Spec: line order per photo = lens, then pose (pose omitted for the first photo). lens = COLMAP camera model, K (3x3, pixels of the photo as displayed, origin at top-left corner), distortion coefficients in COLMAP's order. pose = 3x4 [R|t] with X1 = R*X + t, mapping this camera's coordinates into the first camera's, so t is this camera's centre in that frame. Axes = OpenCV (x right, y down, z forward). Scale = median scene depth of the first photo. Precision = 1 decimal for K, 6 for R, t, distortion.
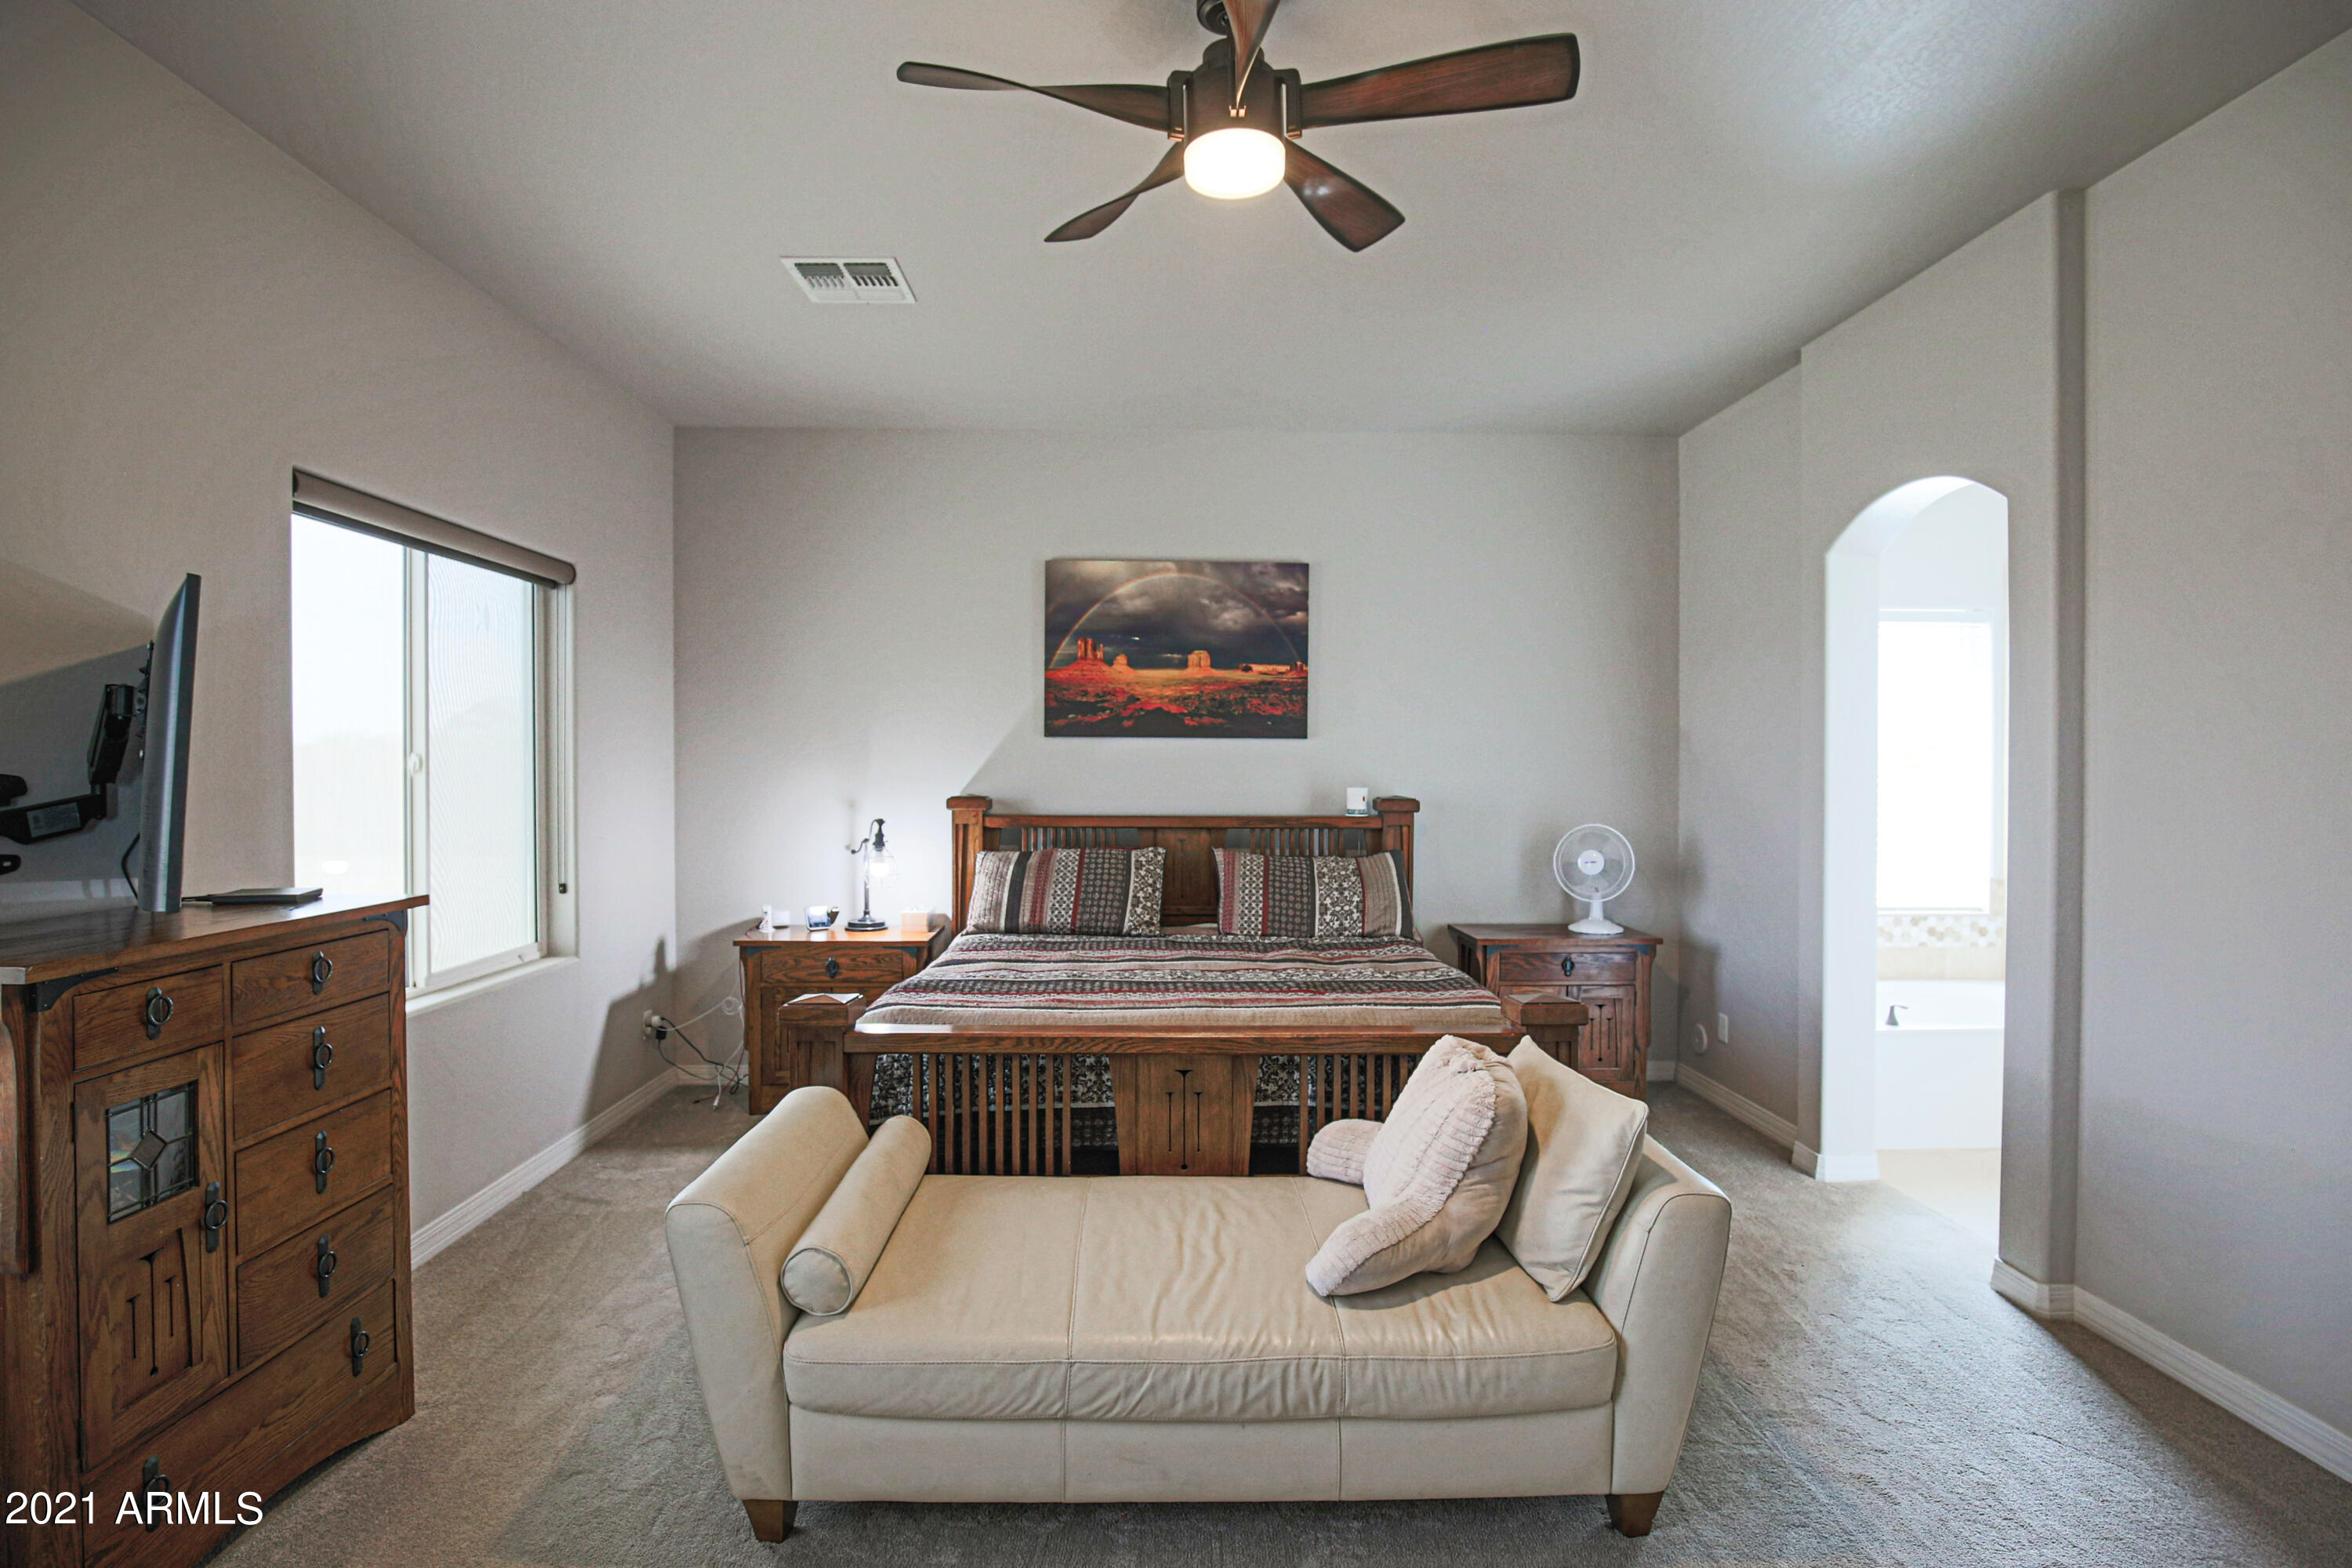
lens RADIAL K [[1176.6, 0, 1176.0], [0, 1176.6, 784.0], [0, 0, 1]] dist [-0.029846, 0.001934]
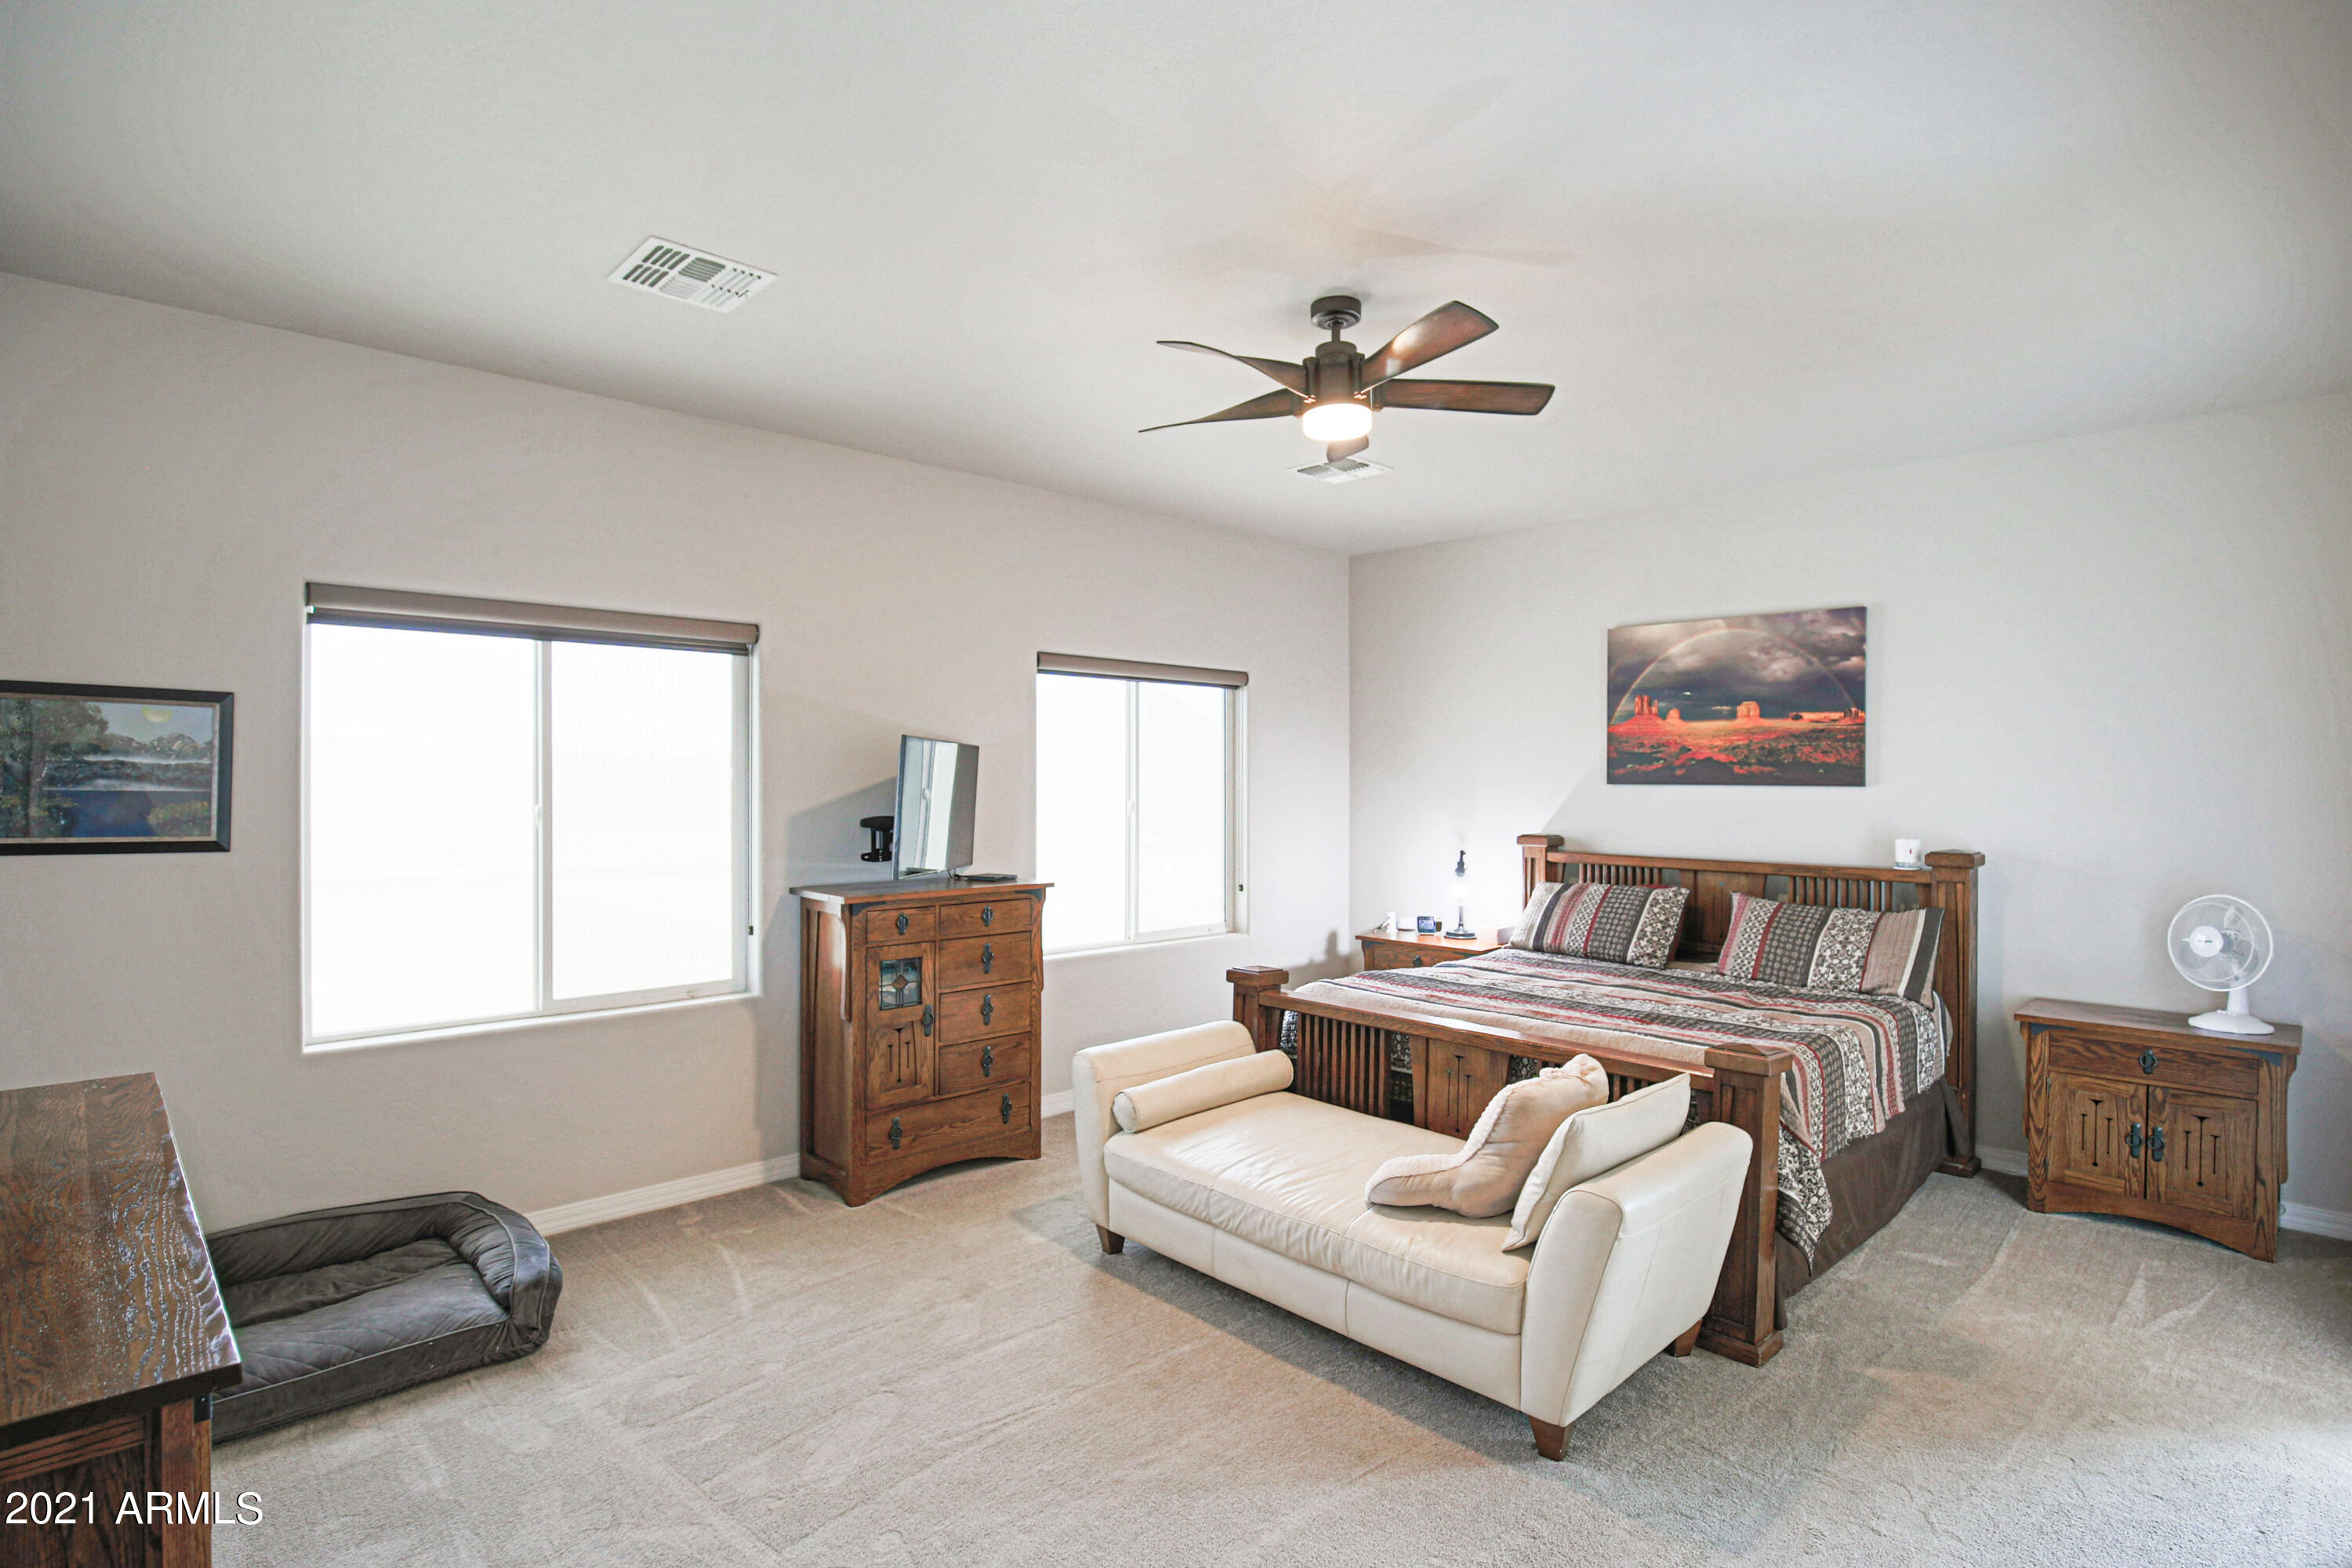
lens RADIAL K [[1154.0, 0, 1172.6], [0, 1154.0, 791.7], [0, 0, 1]] dist [-0.038284, 0.003803]
pose [[0.672338, 0.007324, -0.740208, 0.443772], [-0.014187, 0.999895, -0.002992, -0.024644], [0.740108, 0.012513, 0.672371, -0.056522]]
